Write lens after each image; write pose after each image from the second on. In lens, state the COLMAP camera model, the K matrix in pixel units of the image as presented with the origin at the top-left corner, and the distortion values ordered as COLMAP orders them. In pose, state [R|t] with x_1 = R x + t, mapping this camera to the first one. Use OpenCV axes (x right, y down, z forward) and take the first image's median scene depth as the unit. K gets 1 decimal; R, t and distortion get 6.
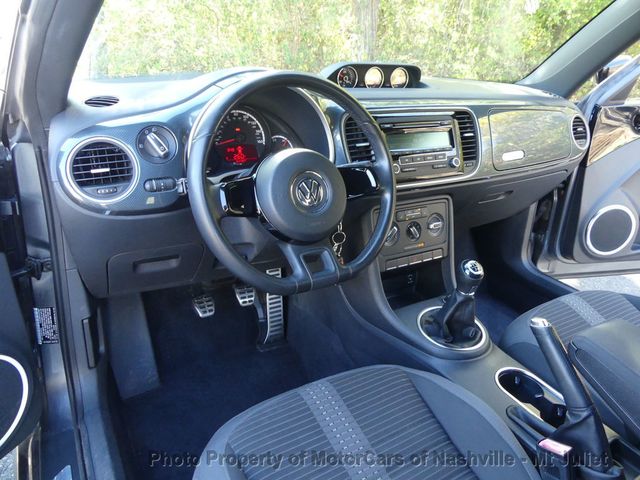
lens RADIAL K [[479.3, 0, 323.6], [0, 479.3, 240.9], [0, 0, 1]] dist [-0.023558, 0.014613]
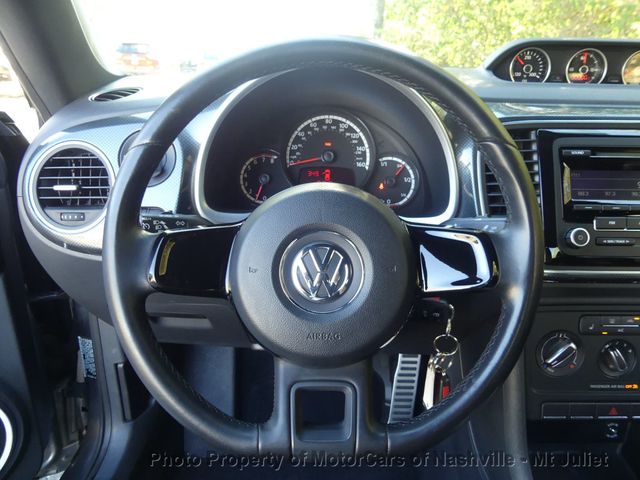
lens RADIAL K [[479.3, 0, 322.3], [0, 479.3, 241.6], [0, 0, 1]] dist [-0.023558, 0.014613]
pose [[0.859714, 0.151382, -0.487828, 0.159394], [-0.169188, 0.985554, 0.007670, -0.102447], [0.481942, 0.075940, 0.872906, 0.423276]]
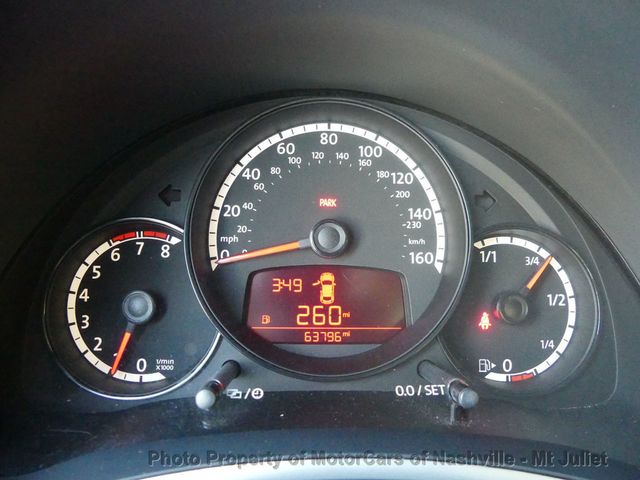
lens RADIAL K [[479.3, 0, 317.4], [0, 479.3, 238.7], [0, 0, 1]] dist [-0.023558, 0.014613]
pose [[0.889082, 0.078301, -0.451002, -0.075840], [-0.151526, 0.980058, -0.128558, -0.183346], [0.431942, 0.182637, 0.883216, 0.790395]]
